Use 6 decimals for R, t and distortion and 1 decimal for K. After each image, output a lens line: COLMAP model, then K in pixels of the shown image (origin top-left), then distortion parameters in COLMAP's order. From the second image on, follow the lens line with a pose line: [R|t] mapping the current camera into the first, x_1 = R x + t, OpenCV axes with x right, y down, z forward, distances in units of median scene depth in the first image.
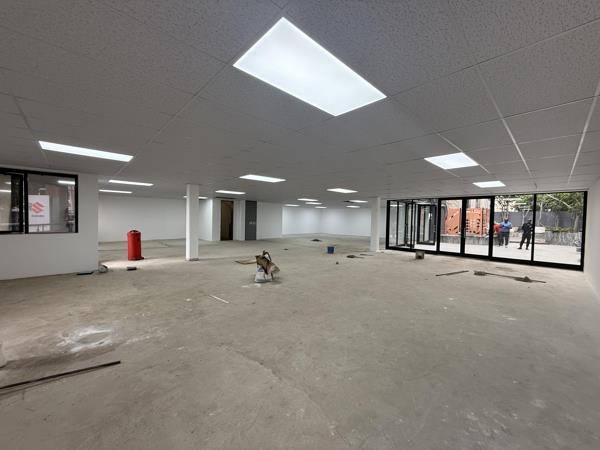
lens RADIAL K [[239.4, 0, 299.5], [0, 239.4, 225.0], [0, 0, 1]] dist [-0.000402, 0.000233]
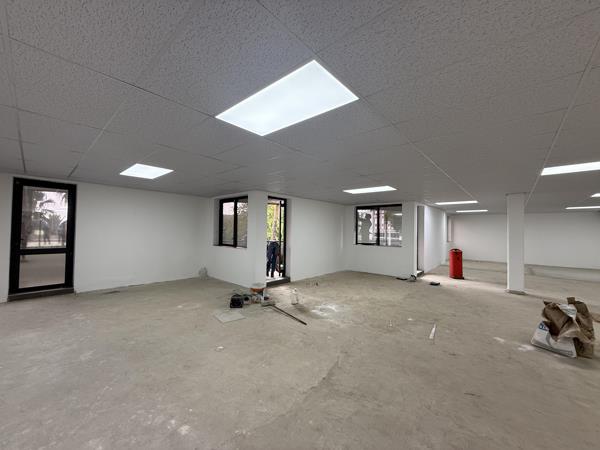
lens RADIAL K [[239.4, 0, 295.9], [0, 239.4, 225.3], [0, 0, 1]] dist [-0.000402, 0.000233]
pose [[0.077179, -0.036942, -0.996333, 0.365838], [-0.042234, 0.998295, -0.040287, -0.010251], [0.996122, 0.045188, 0.075487, 0.325605]]
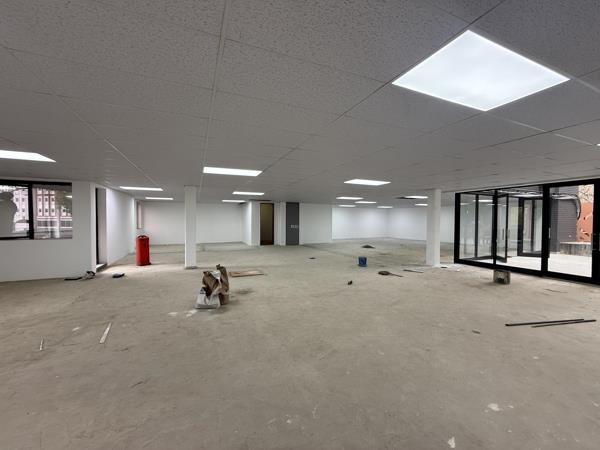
lens RADIAL K [[239.4, 0, 299.2], [0, 239.4, 225.0], [0, 0, 1]] dist [-0.000402, 0.000233]
pose [[0.939035, -0.008777, -0.343711, 0.363008], [0.005558, 0.999931, -0.010348, -0.010520], [0.343778, 0.007807, 0.939019, 0.380218]]
